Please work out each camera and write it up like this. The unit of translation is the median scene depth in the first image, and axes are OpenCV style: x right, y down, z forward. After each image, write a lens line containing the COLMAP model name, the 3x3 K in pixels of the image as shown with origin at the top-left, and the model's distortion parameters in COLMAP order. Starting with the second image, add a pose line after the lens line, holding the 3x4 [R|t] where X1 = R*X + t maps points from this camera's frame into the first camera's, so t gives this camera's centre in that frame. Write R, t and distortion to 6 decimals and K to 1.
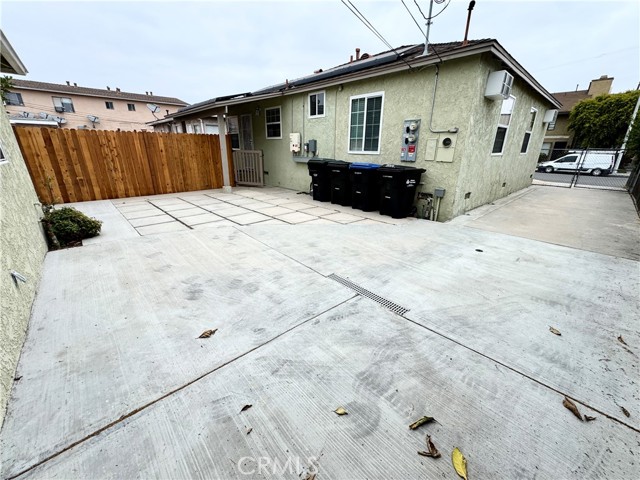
lens RADIAL K [[257.6, 0, 320.5], [0, 257.6, 239.1], [0, 0, 1]] dist [-0.000858, 0.000813]
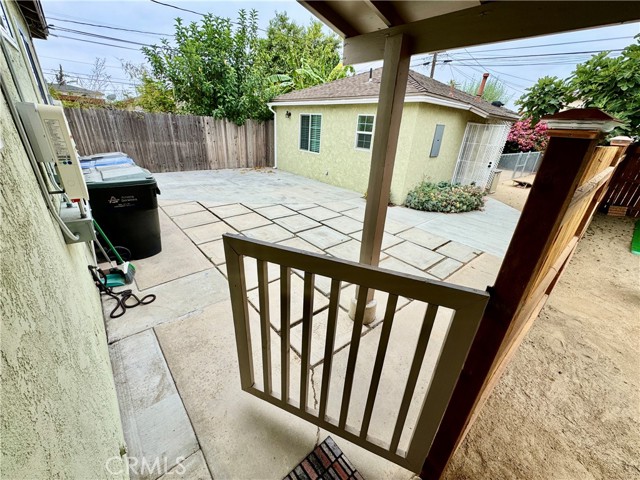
lens RADIAL K [[257.6, 0, 320.8], [0, 257.6, 238.3], [0, 0, 1]] dist [-0.000858, 0.000813]
pose [[-0.997281, -0.073471, 0.005688, -0.675073], [-0.049205, 0.721378, 0.690791, -1.056732], [-0.054856, 0.688633, -0.723032, 2.605004]]
